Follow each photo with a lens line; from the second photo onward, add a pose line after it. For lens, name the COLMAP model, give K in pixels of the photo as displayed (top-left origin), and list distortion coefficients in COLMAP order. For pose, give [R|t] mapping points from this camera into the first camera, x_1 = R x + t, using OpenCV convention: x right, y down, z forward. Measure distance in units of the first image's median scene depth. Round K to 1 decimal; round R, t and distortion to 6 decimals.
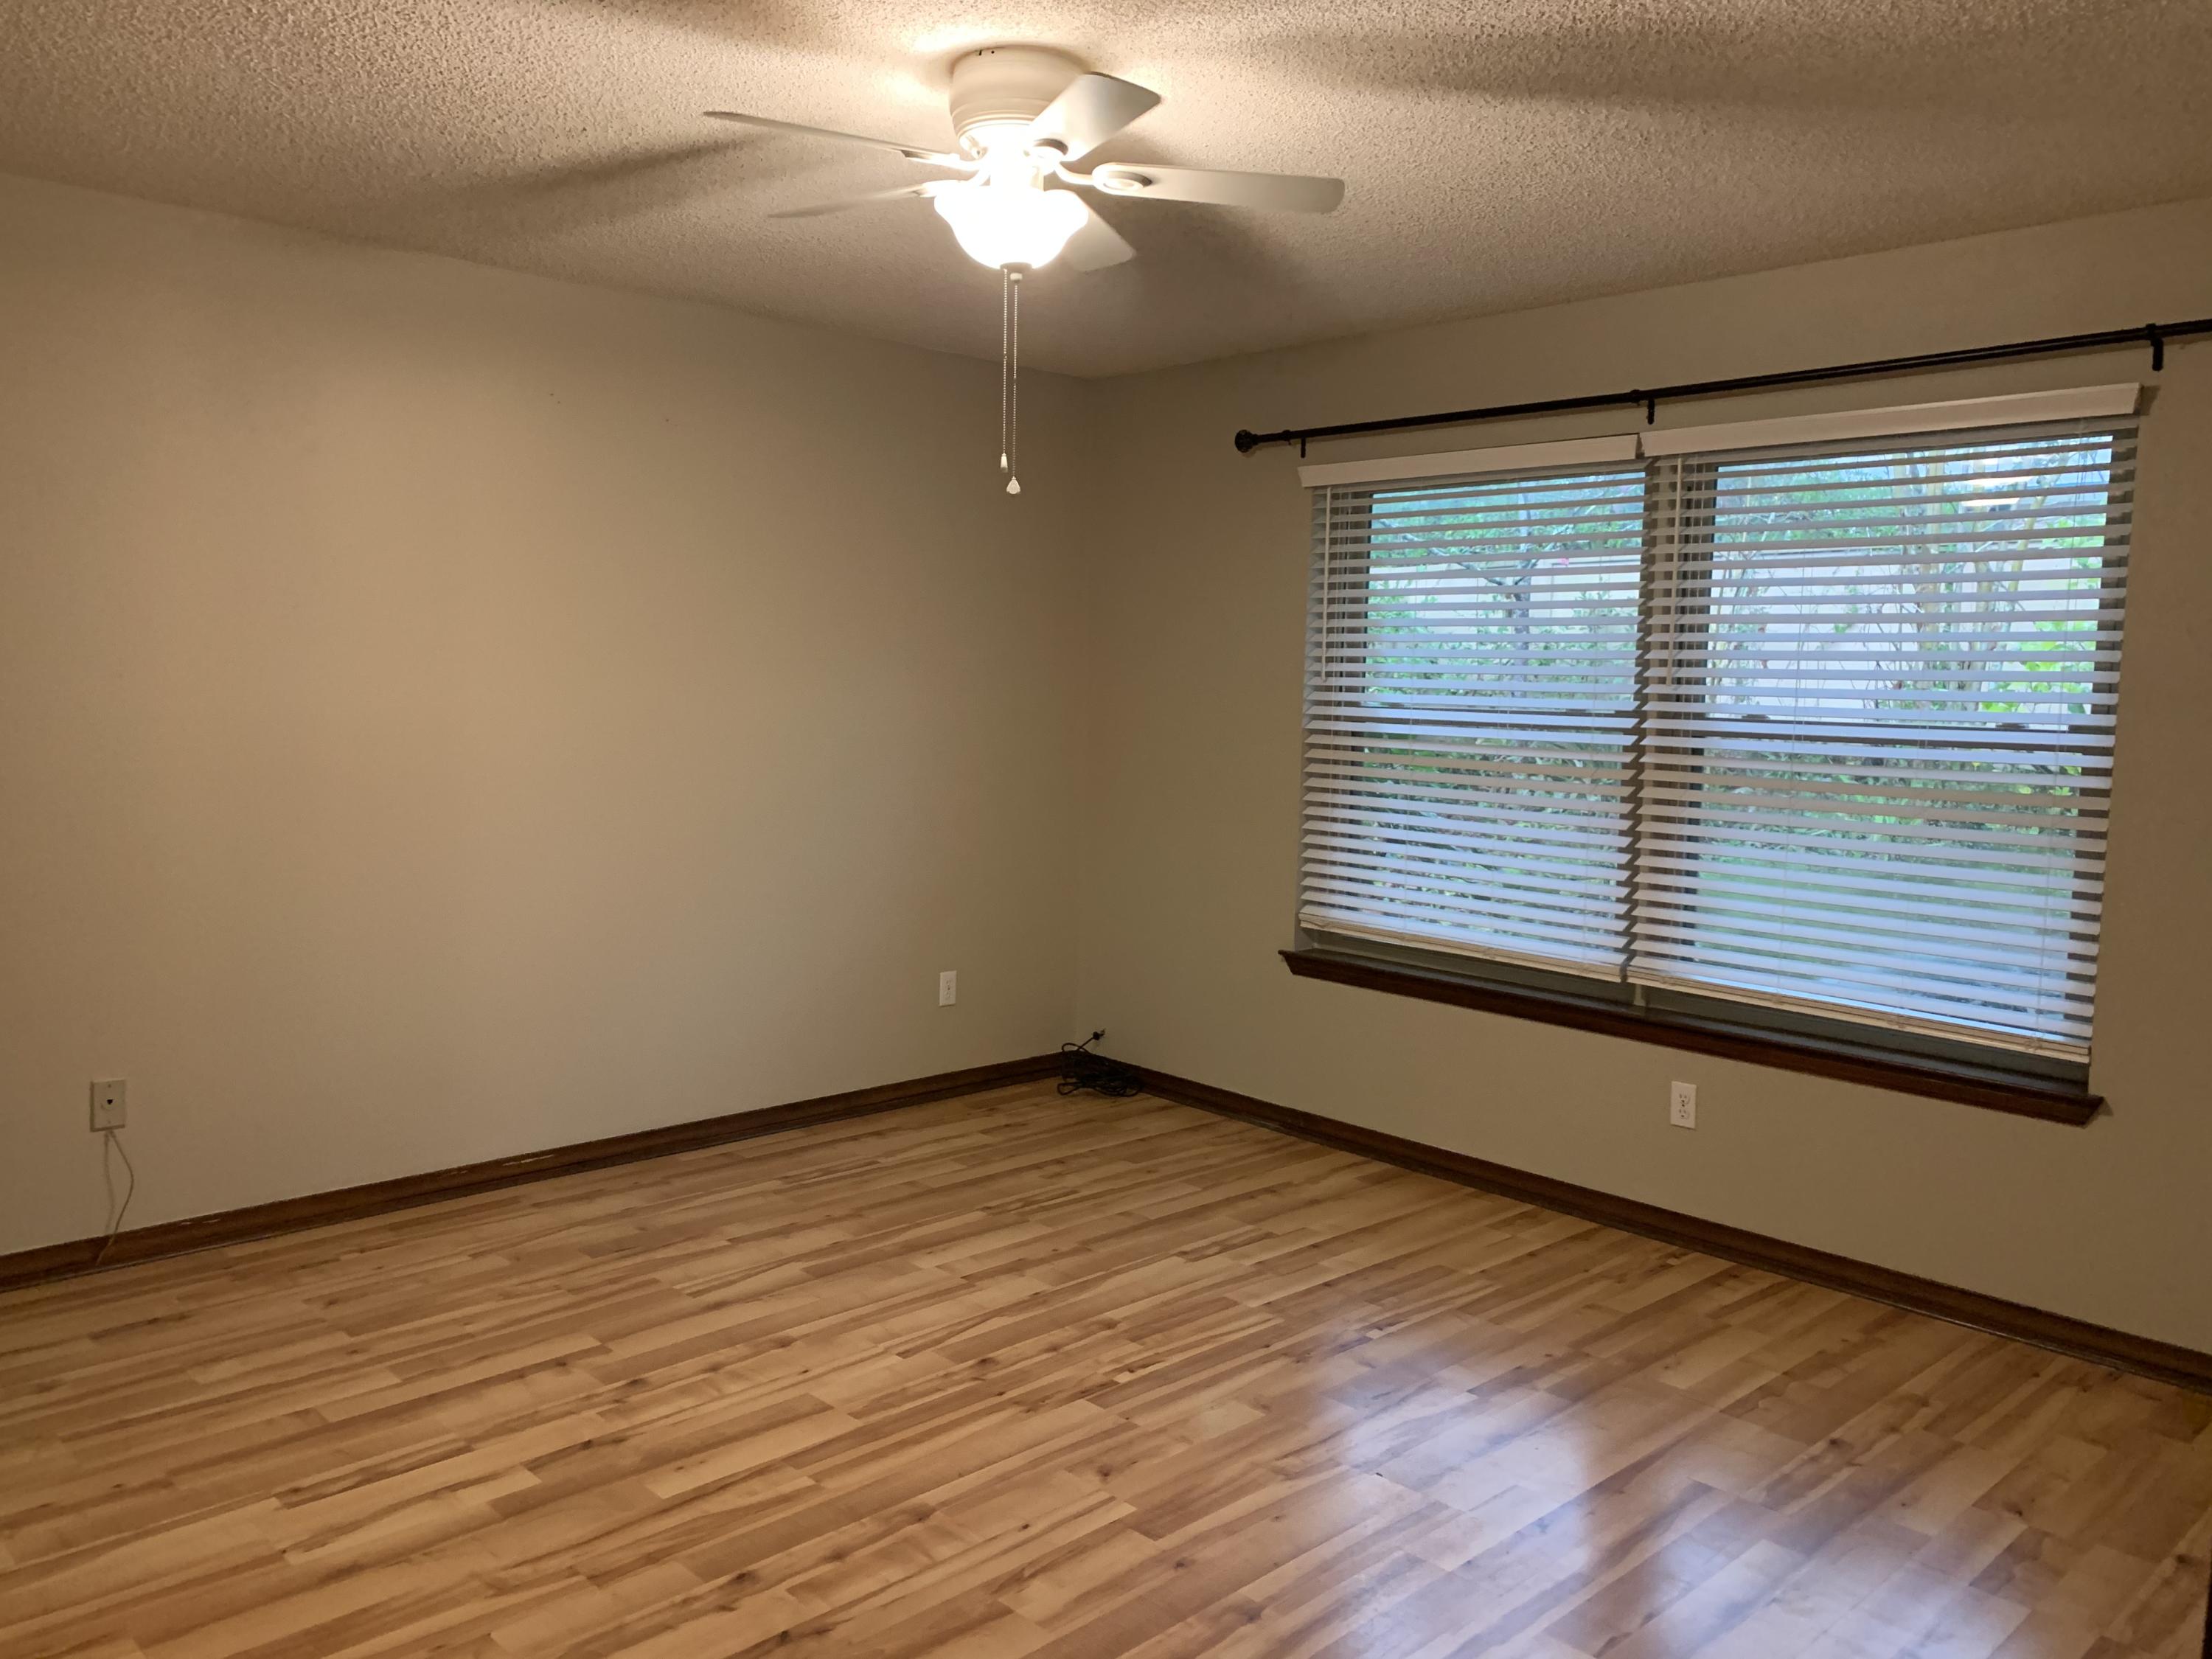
lens RADIAL K [[1745.5, 0, 1165.0], [0, 1745.5, 849.0], [0, 0, 1]] dist [0.080852, -0.079330]
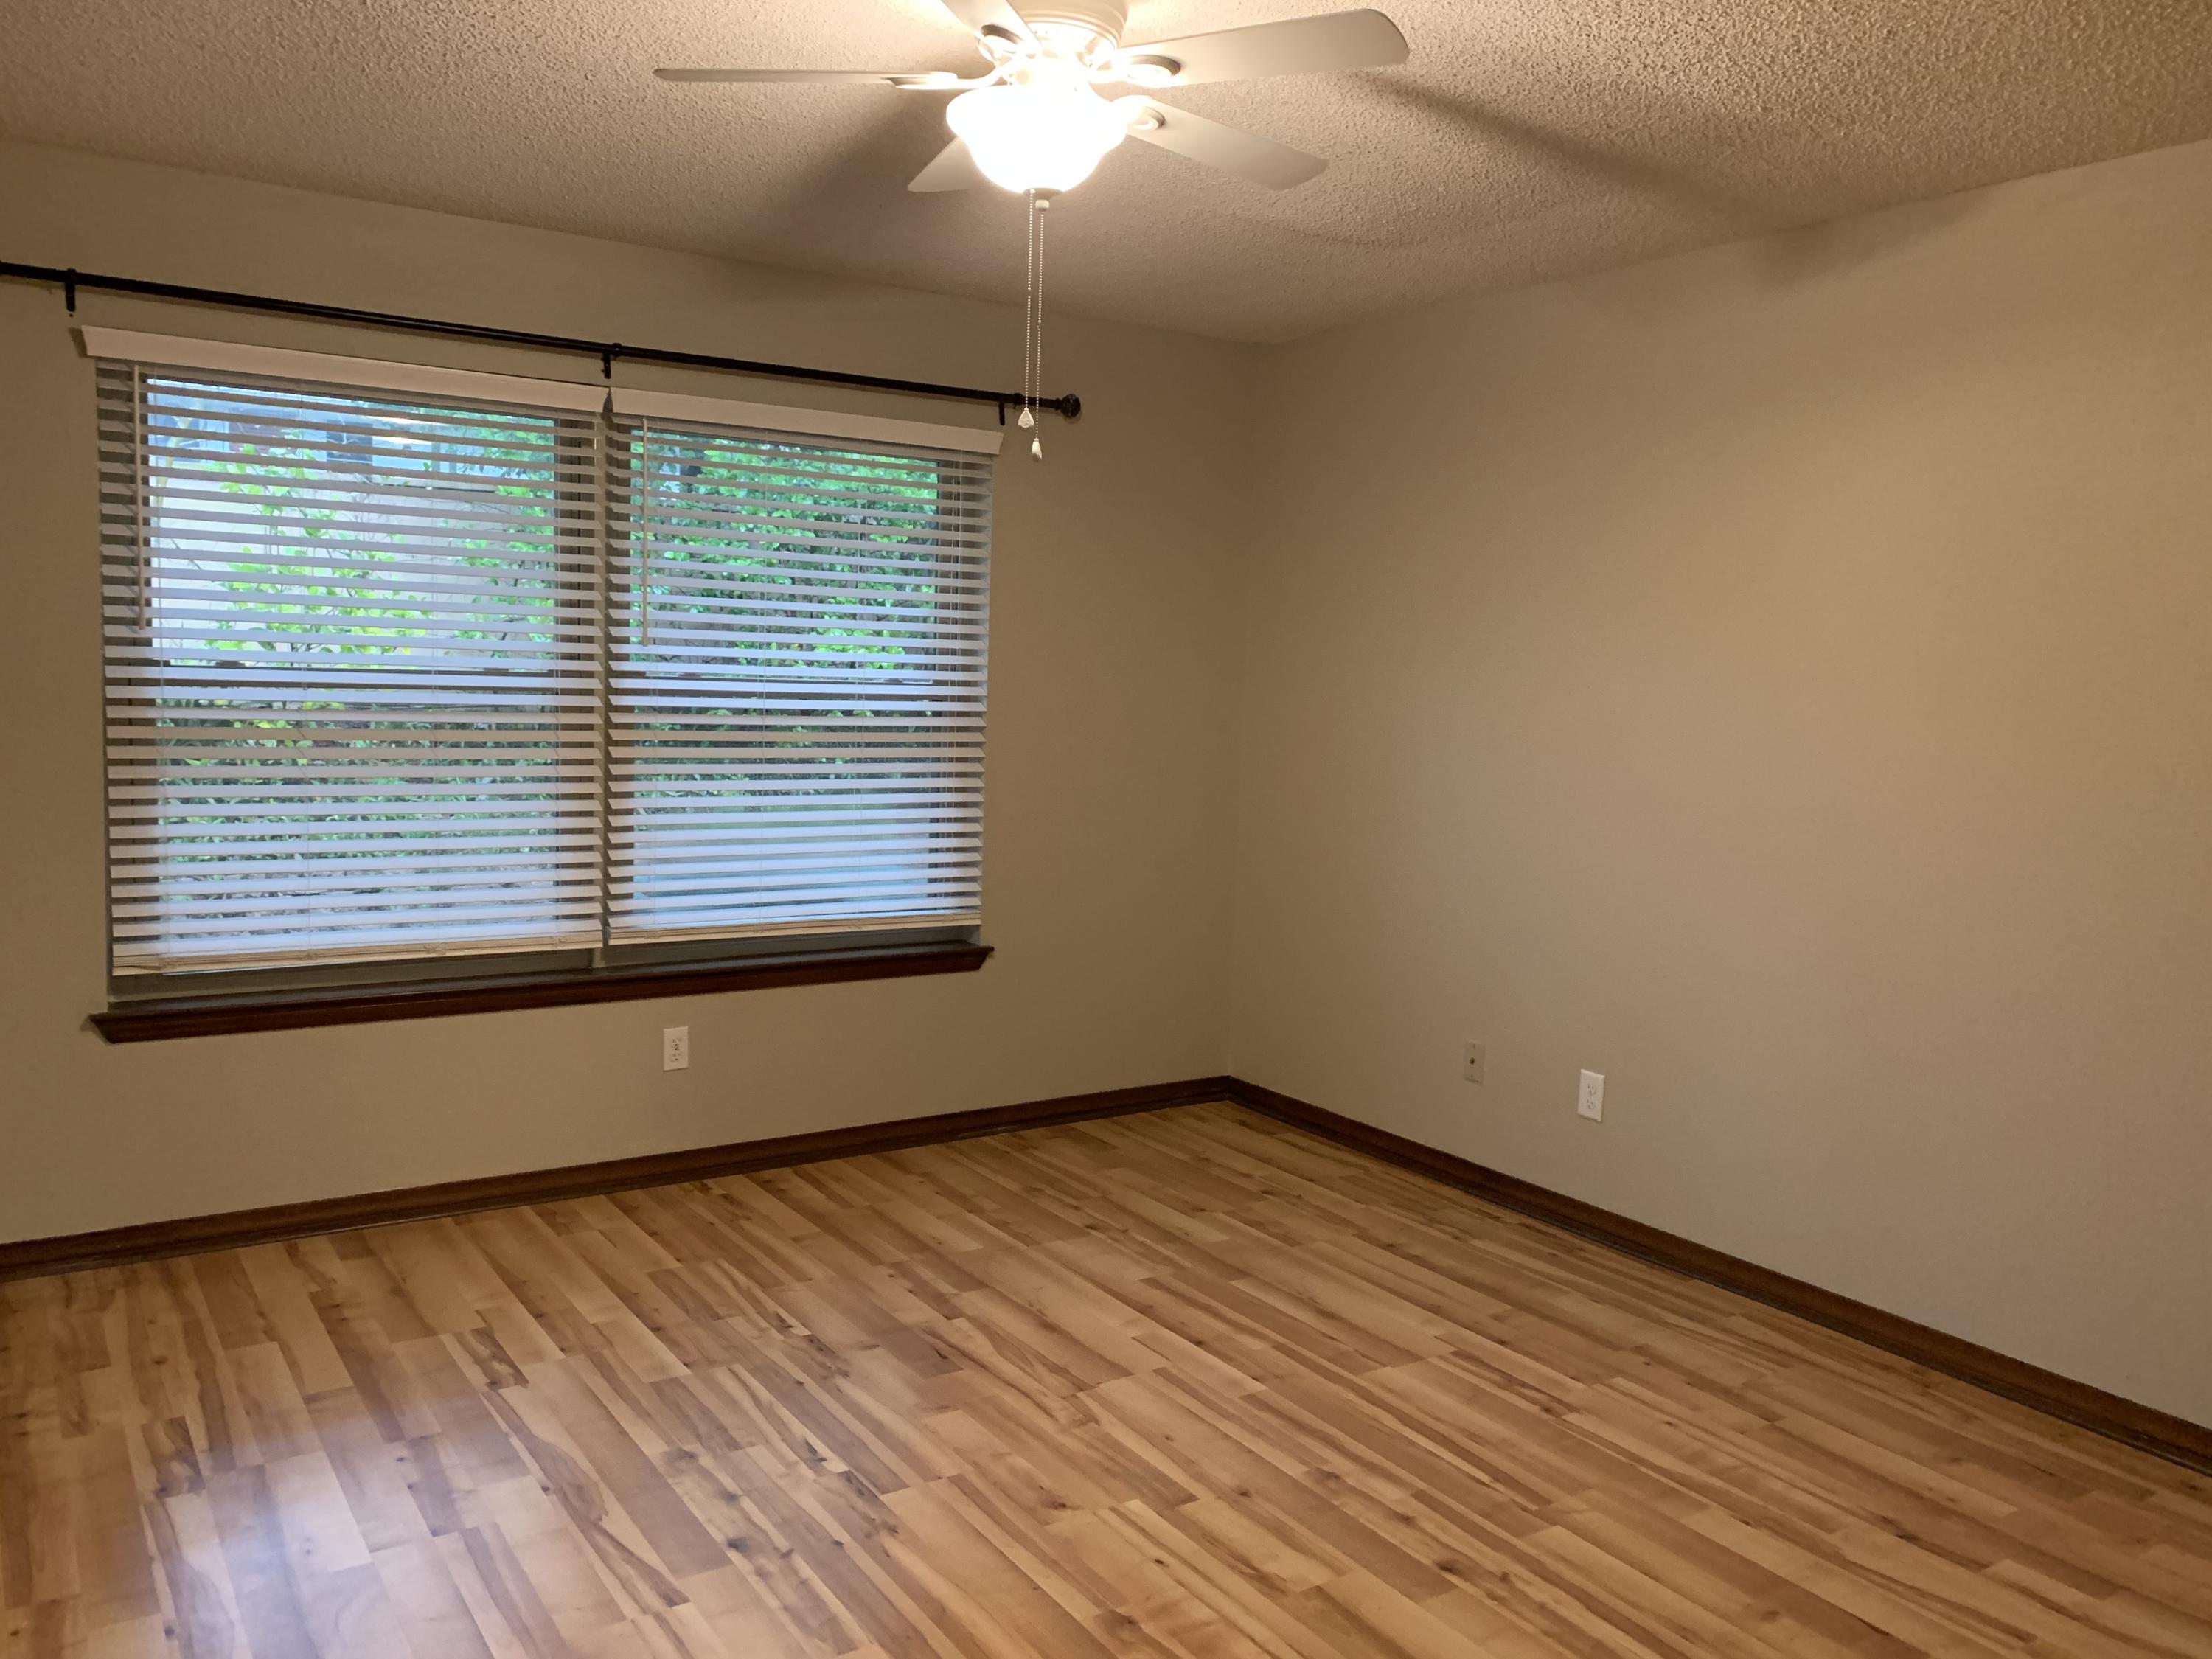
lens RADIAL K [[1678.2, 0, 1106.0], [0, 1678.2, 829.5], [0, 0, 1]] dist [0.039230, 0.000843]
pose [[0.190489, -0.118464, 0.974515, -0.647416], [0.071418, 0.991734, 0.106597, -0.075303], [-0.979088, 0.049292, 0.197375, 0.577583]]
